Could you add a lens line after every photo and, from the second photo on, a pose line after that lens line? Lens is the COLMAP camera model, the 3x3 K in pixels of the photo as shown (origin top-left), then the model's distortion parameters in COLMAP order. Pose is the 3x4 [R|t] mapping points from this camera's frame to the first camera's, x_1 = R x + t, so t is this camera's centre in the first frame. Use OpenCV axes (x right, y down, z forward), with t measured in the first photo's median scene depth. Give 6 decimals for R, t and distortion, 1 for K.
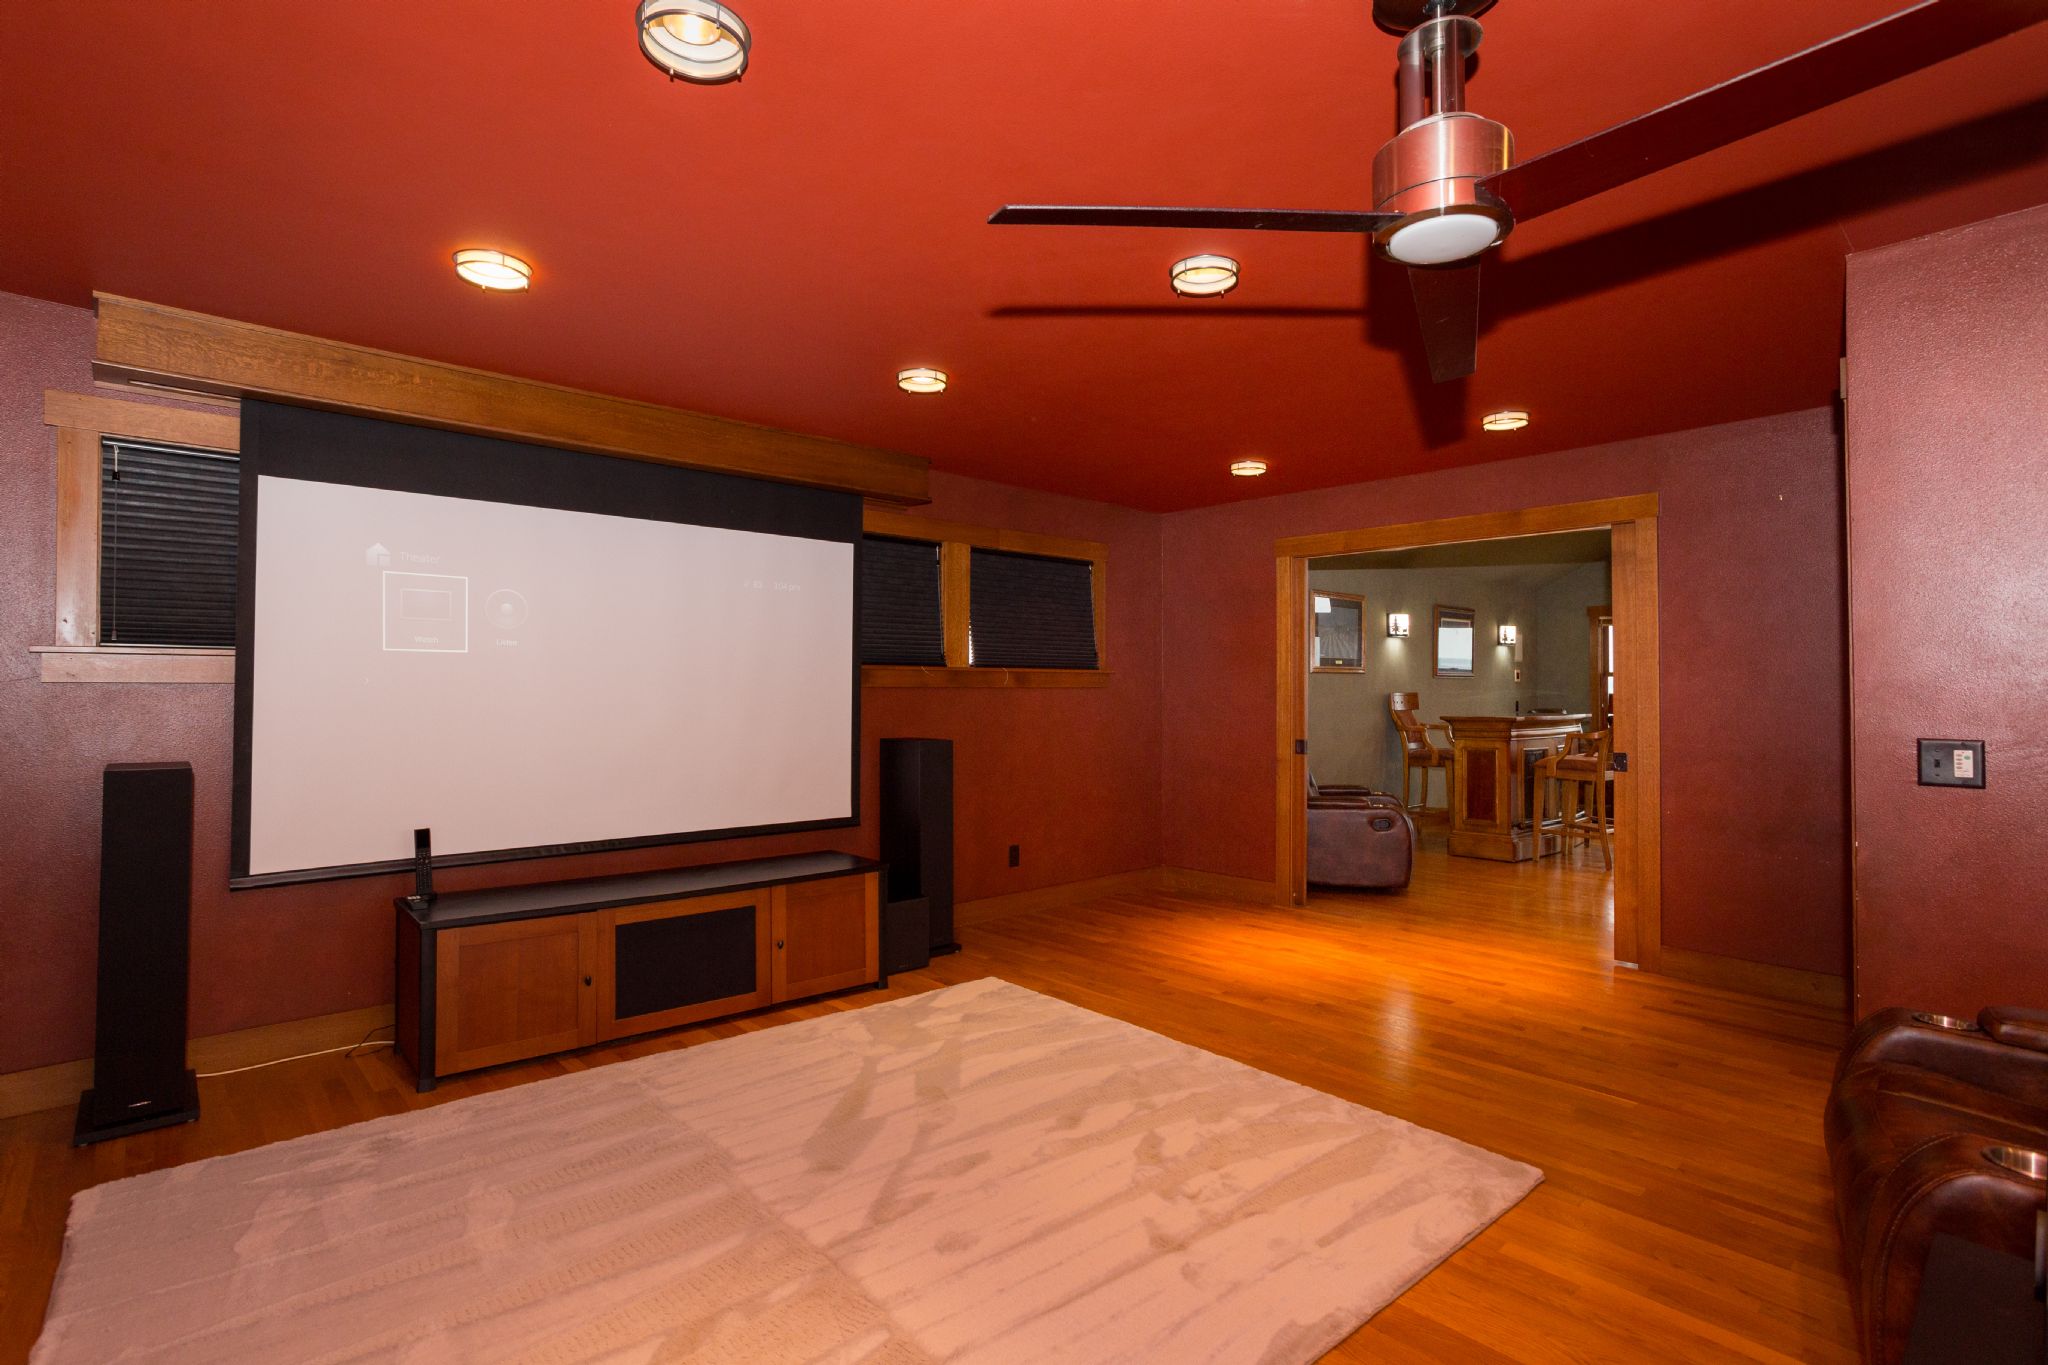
lens RADIAL K [[984.1, 0, 1017.6], [0, 984.1, 675.1], [0, 0, 1]] dist [-0.050251, 0.026637]
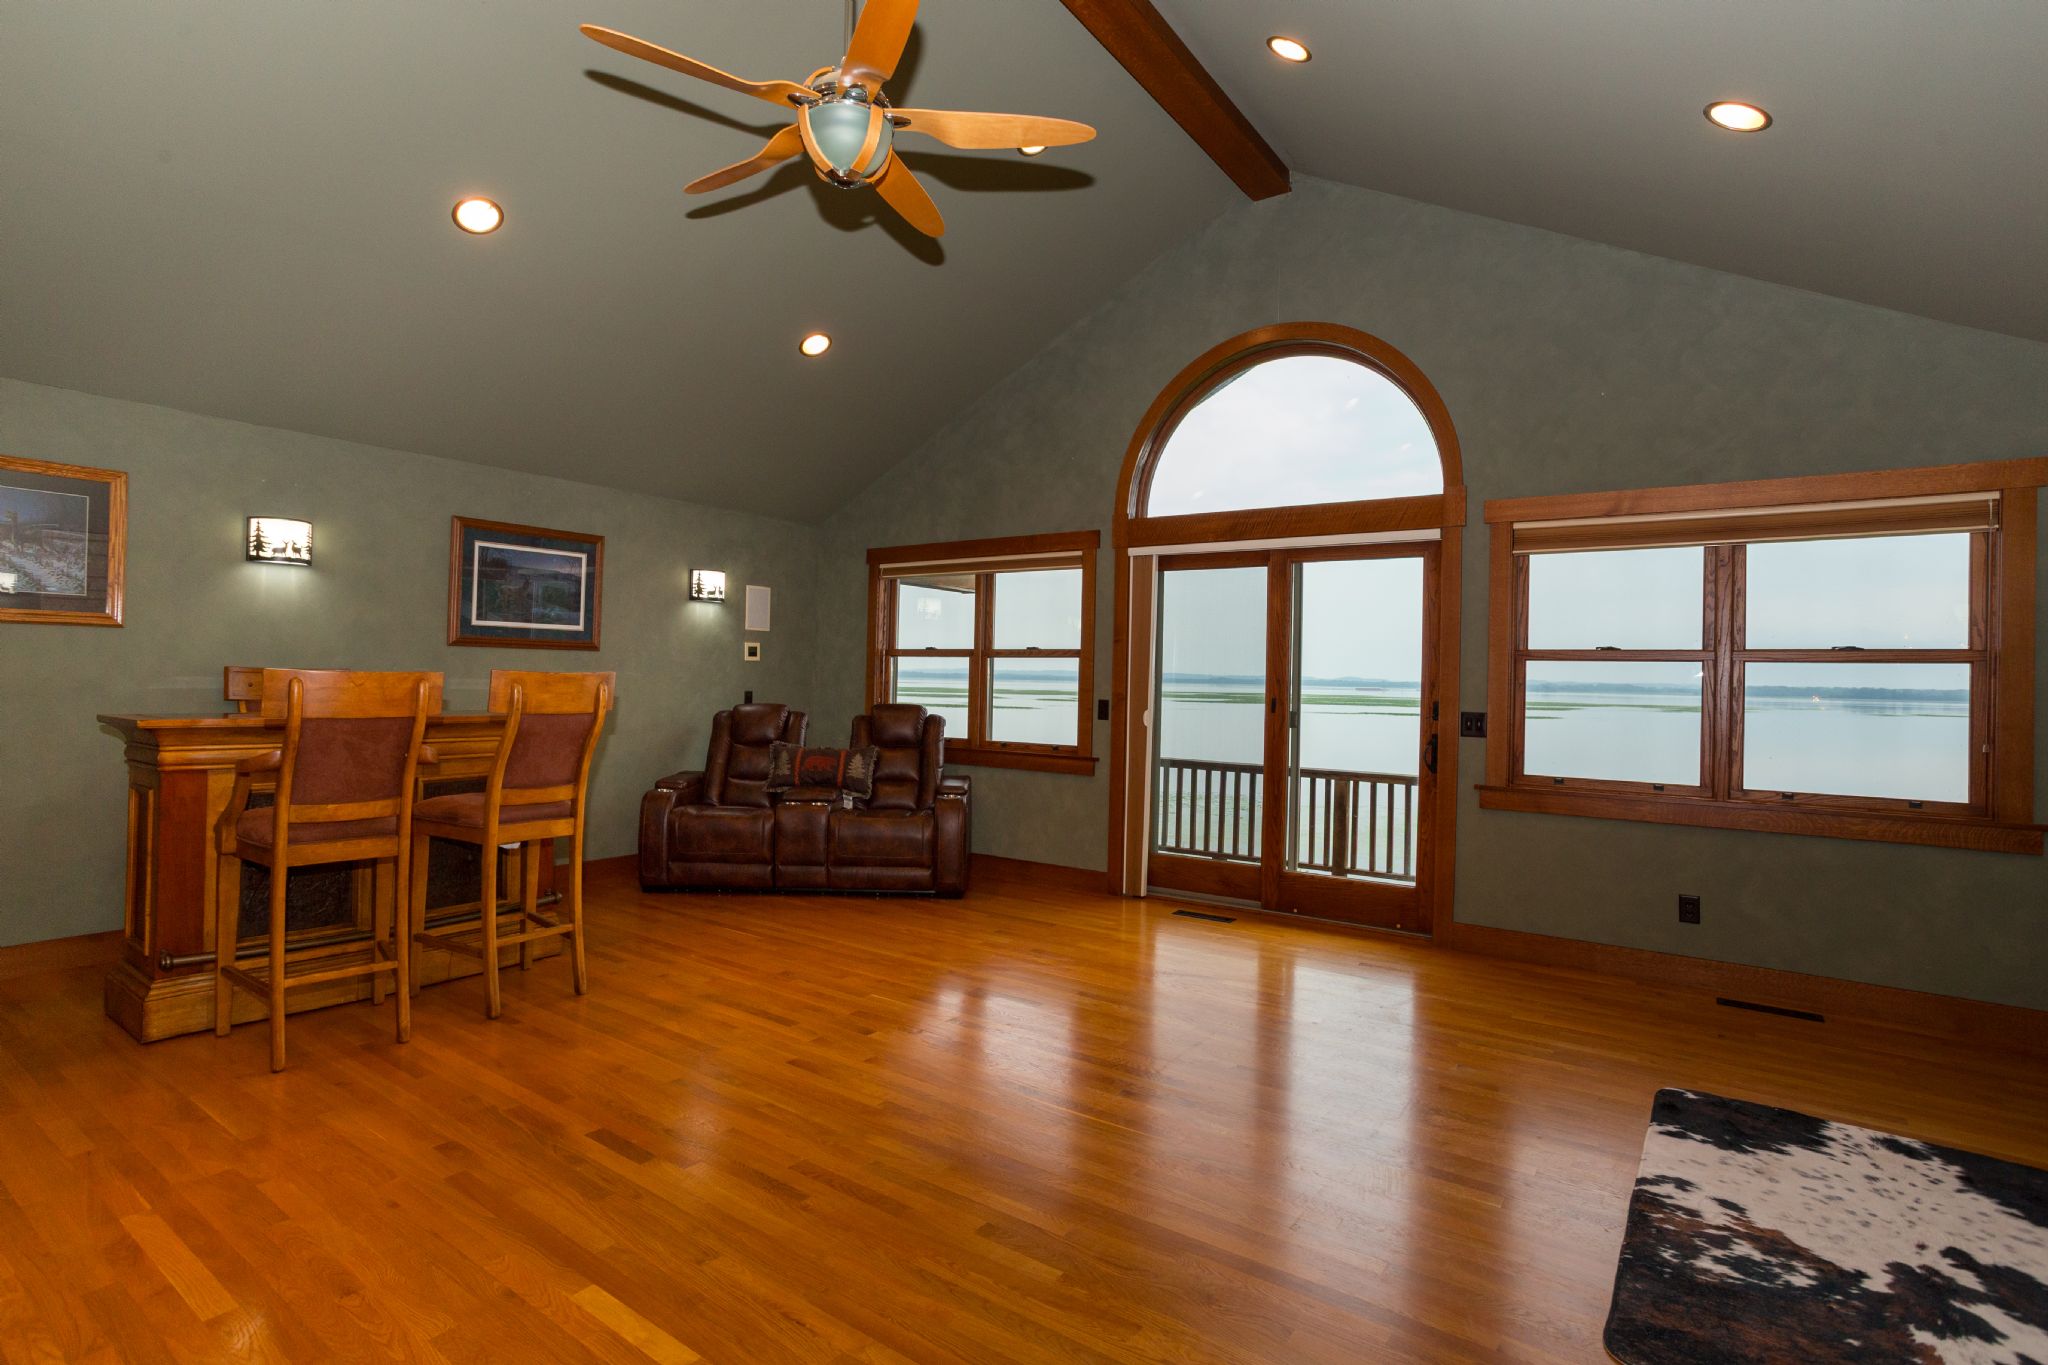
lens RADIAL K [[984.1, 0, 1017.6], [0, 984.1, 675.1], [0, 0, 1]] dist [-0.050251, 0.026637]
pose [[0.978123, 0.023540, 0.206692, 1.684388], [-0.026398, 0.999590, 0.011081, 0.013948], [-0.206346, -0.016294, 0.978343, 1.009403]]
